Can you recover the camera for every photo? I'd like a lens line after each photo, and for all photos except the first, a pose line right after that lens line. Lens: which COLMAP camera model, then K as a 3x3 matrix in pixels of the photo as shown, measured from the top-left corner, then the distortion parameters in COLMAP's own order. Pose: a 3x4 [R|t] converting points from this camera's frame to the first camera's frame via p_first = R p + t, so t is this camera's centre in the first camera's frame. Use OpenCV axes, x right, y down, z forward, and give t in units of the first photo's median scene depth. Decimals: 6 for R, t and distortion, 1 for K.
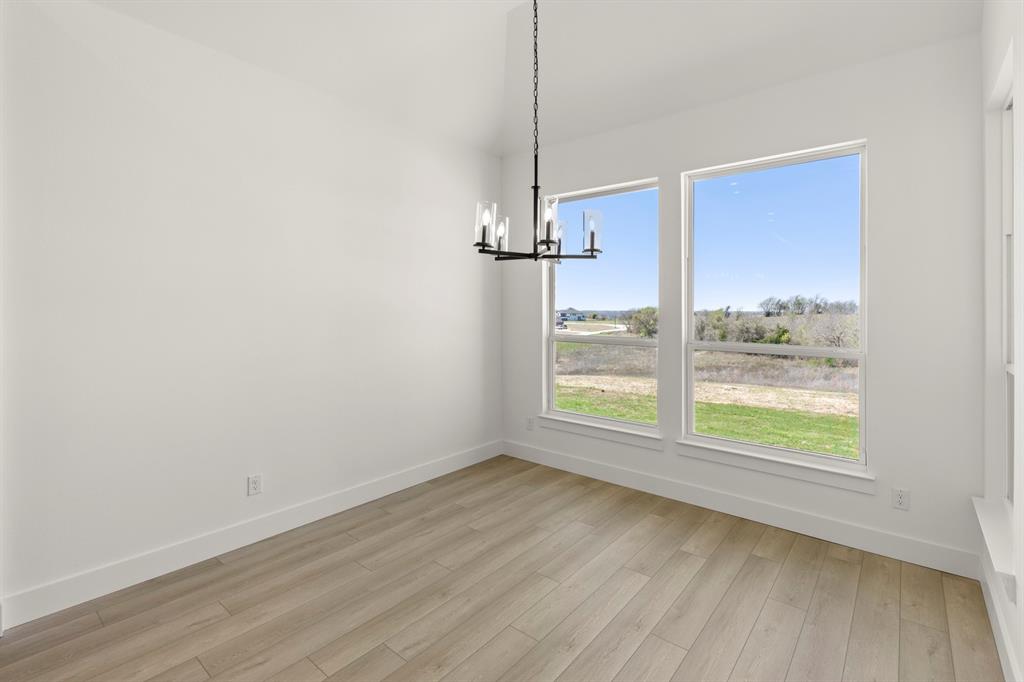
lens RADIAL K [[462.8, 0, 555.9], [0, 462.8, 322.7], [0, 0, 1]] dist [-0.015878, -0.000253]
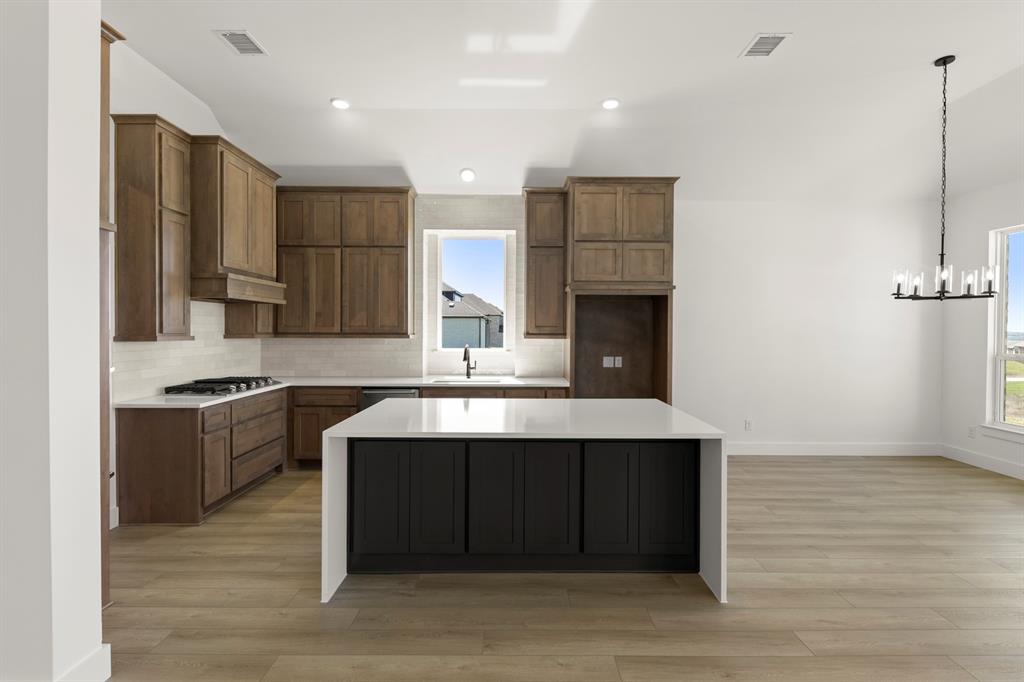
lens RADIAL K [[462.3, 0, 518.4], [0, 462.3, 336.0], [0, 0, 1]] dist [0.002649, -0.002290]
pose [[0.598313, 0.010369, -0.801196, 0.187547], [-0.022585, 0.999737, -0.003927, 0.014238], [0.800944, 0.020445, 0.598390, -0.579254]]
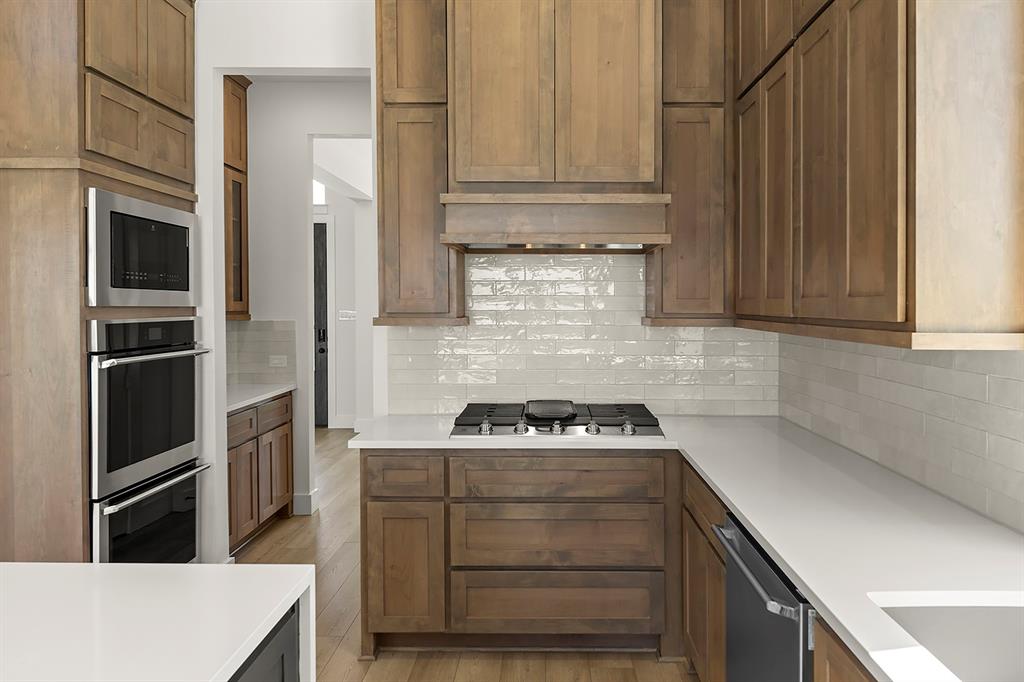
lens RADIAL K [[665.4, 0, 537.2], [0, 665.4, 314.6], [0, 0, 1]] dist [0.002981, 0.000878]
pose [[-0.802933, 0.006473, -0.596034, -0.514940], [-0.018798, 0.999169, 0.036174, -0.005176], [0.595773, 0.040250, -0.802144, 0.041429]]
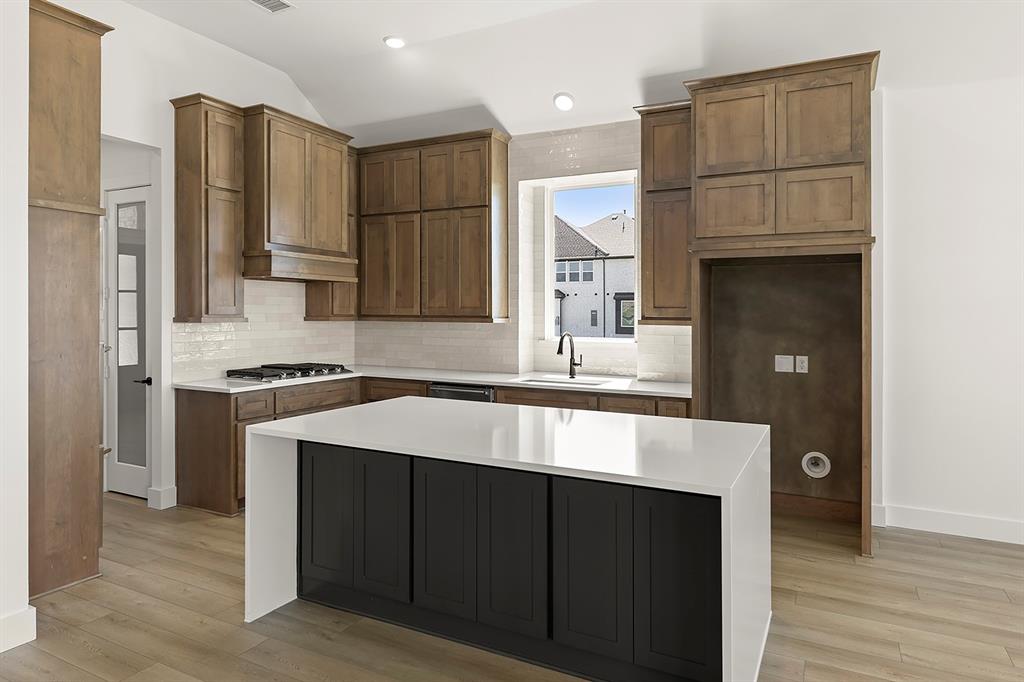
lens RADIAL K [[621.9, 0, 511.2], [0, 621.9, 314.5], [0, 0, 1]] dist [0.005094, -0.004866]
pose [[0.160742, 0.002229, -0.986994, 0.295429], [-0.030961, 0.999517, -0.002785, 0.007652], [0.986511, 0.031006, 0.160733, -0.269756]]
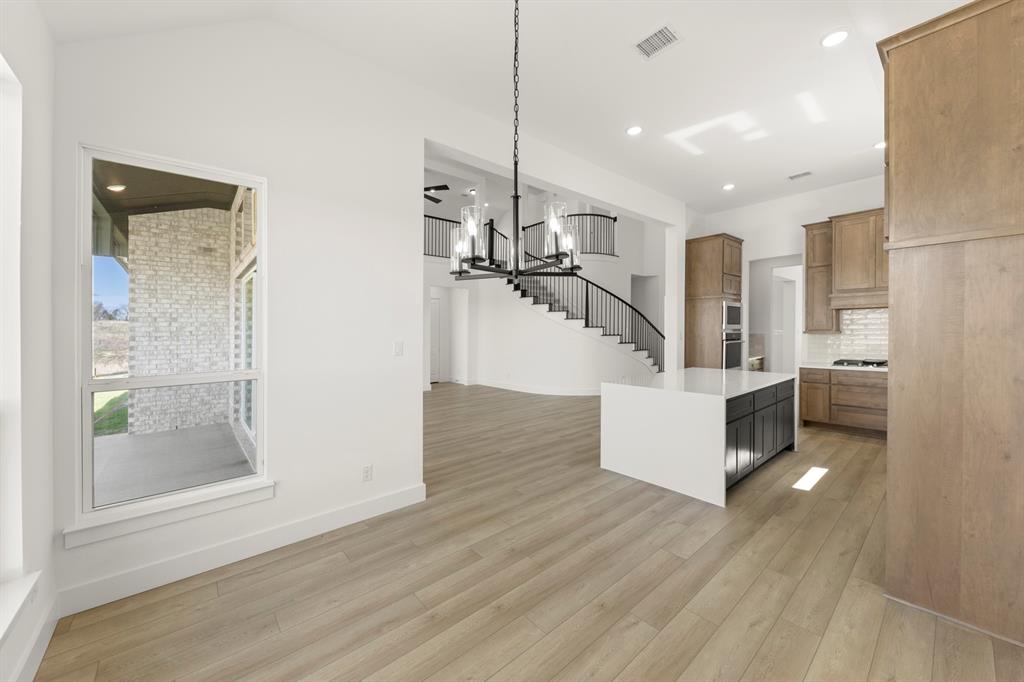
lens RADIAL K [[375.0, 0, 517.1], [0, 375.0, 342.0], [0, 0, 1]] dist [0.000592, -0.002139]
pose [[-0.976465, 0.004019, 0.215637, -0.105228], [0.016519, 0.998283, 0.056194, -0.026690], [-0.215041, 0.058434, -0.974855, 0.860921]]
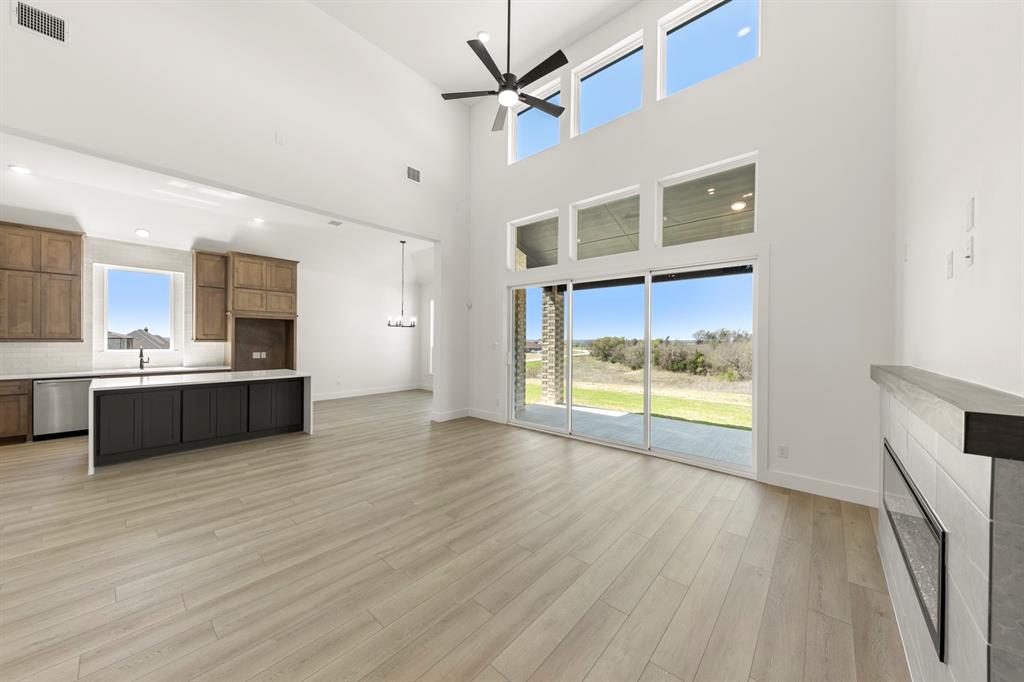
lens RADIAL K [[350.6, 0, 516.6], [0, 350.6, 343.2], [0, 0, 1]] dist [-0.004521, -0.000659]
pose [[0.996909, 0.006727, -0.078282, 0.676772], [-0.007835, 0.999873, -0.013855, 0.029549], [0.078179, 0.014426, 0.996835, -1.176196]]
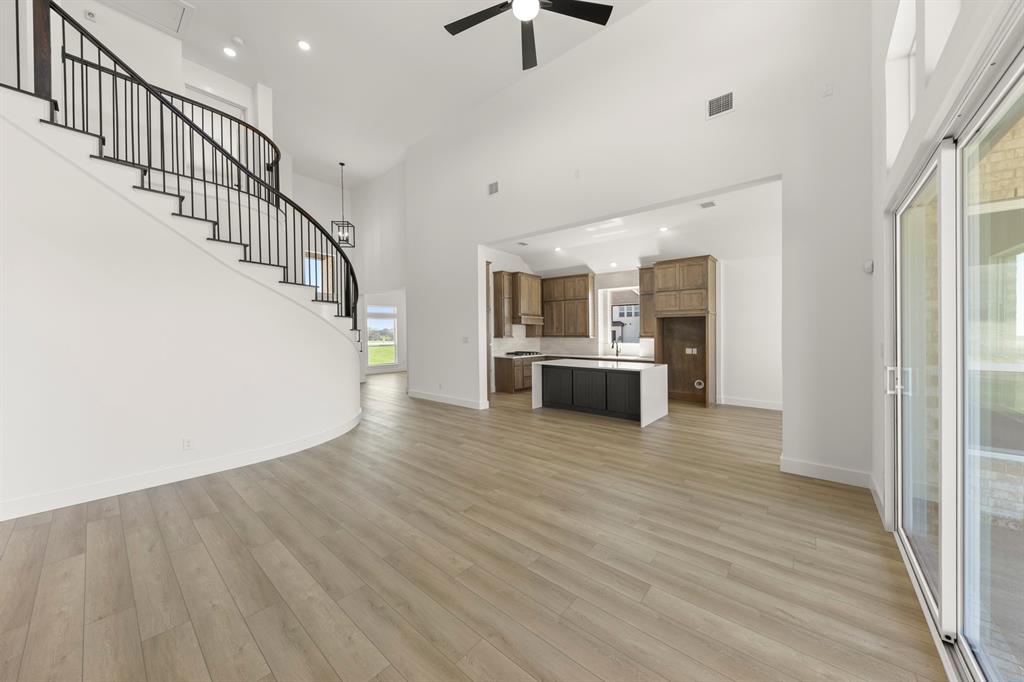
lens RADIAL K [[350.6, 0, 513.0], [0, 350.6, 343.4], [0, 0, 1]] dist [-0.004521, -0.000659]
pose [[-0.066276, 0.024803, -0.997493, 1.151015], [-0.026372, 0.999298, 0.026600, 0.011225], [0.997453, 0.028069, -0.065576, -0.417138]]
